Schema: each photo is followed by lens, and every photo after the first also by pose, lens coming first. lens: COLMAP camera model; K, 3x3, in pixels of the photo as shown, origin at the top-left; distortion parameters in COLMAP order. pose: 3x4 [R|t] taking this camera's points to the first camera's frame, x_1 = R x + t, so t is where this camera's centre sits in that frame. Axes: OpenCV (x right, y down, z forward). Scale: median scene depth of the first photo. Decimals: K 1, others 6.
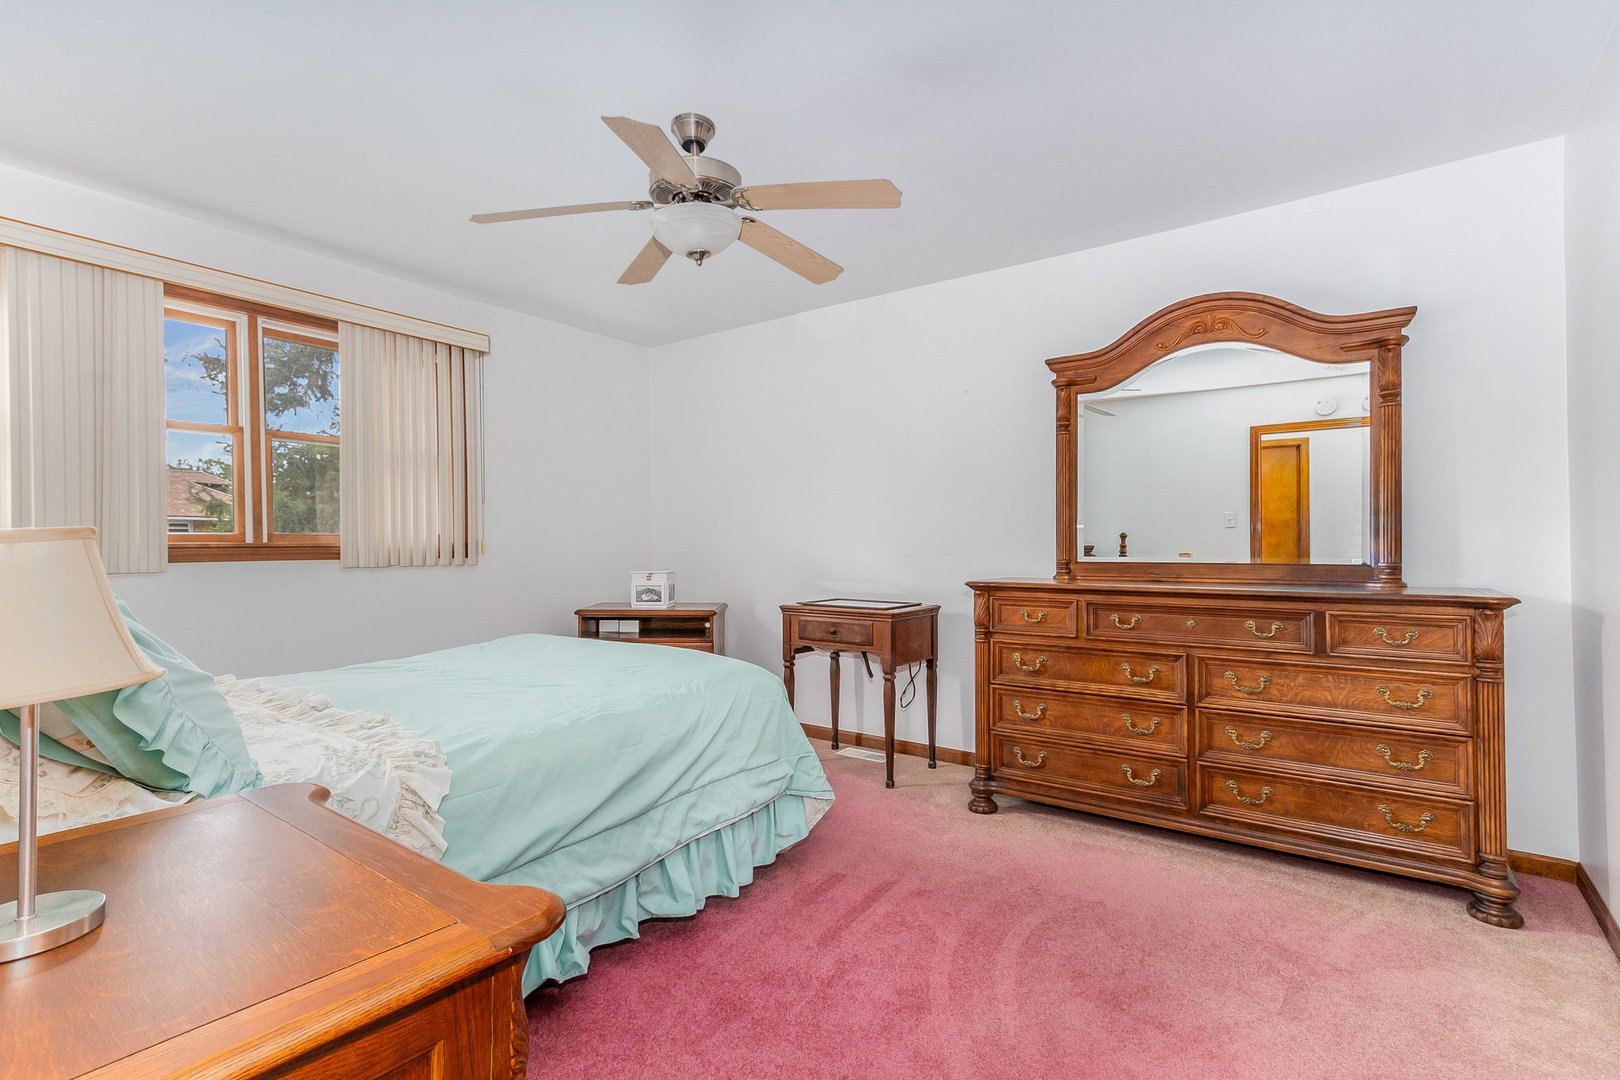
lens RADIAL K [[760.1, 0, 810.0], [0, 760.1, 540.0], [0, 0, 1]] dist [0.016325, 0.000067]
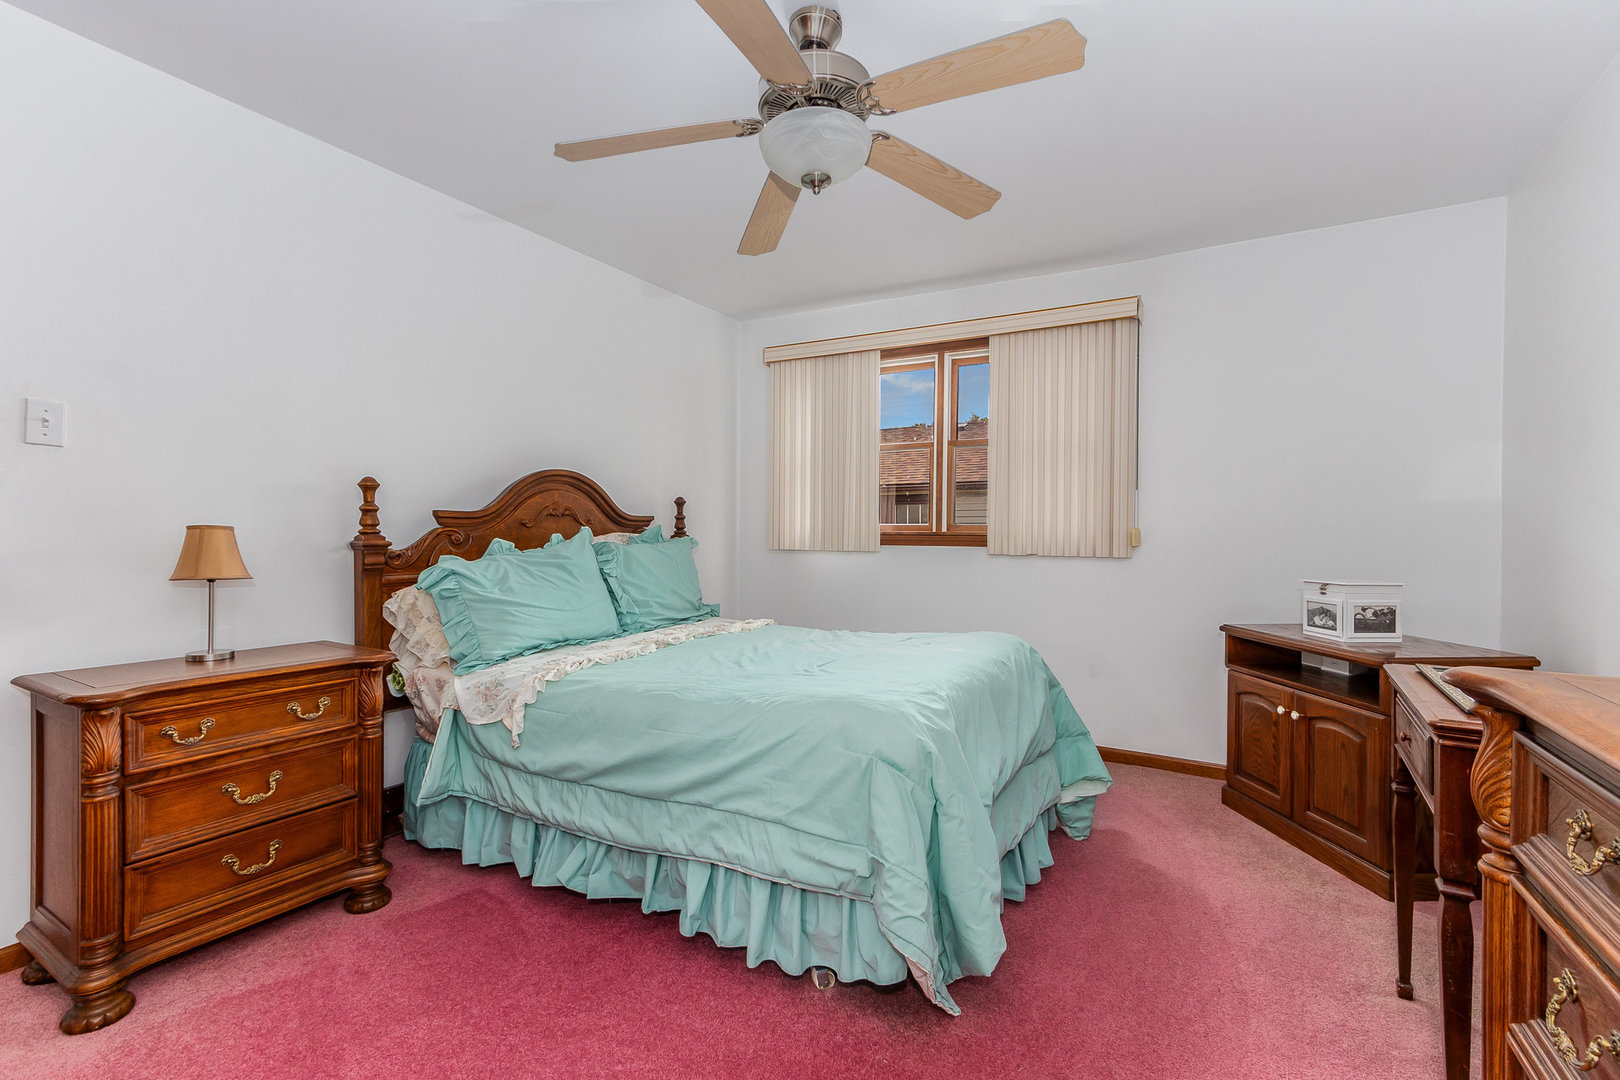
lens RADIAL K [[732.0, 0, 808.8], [0, 732.0, 534.2], [0, 0, 1]] dist [0.015948, -0.000004]
pose [[0.106413, 0.009890, -0.994273, 0.506007], [-0.003103, 0.999949, 0.009614, -0.003529], [0.994317, 0.002062, 0.106438, 0.715440]]
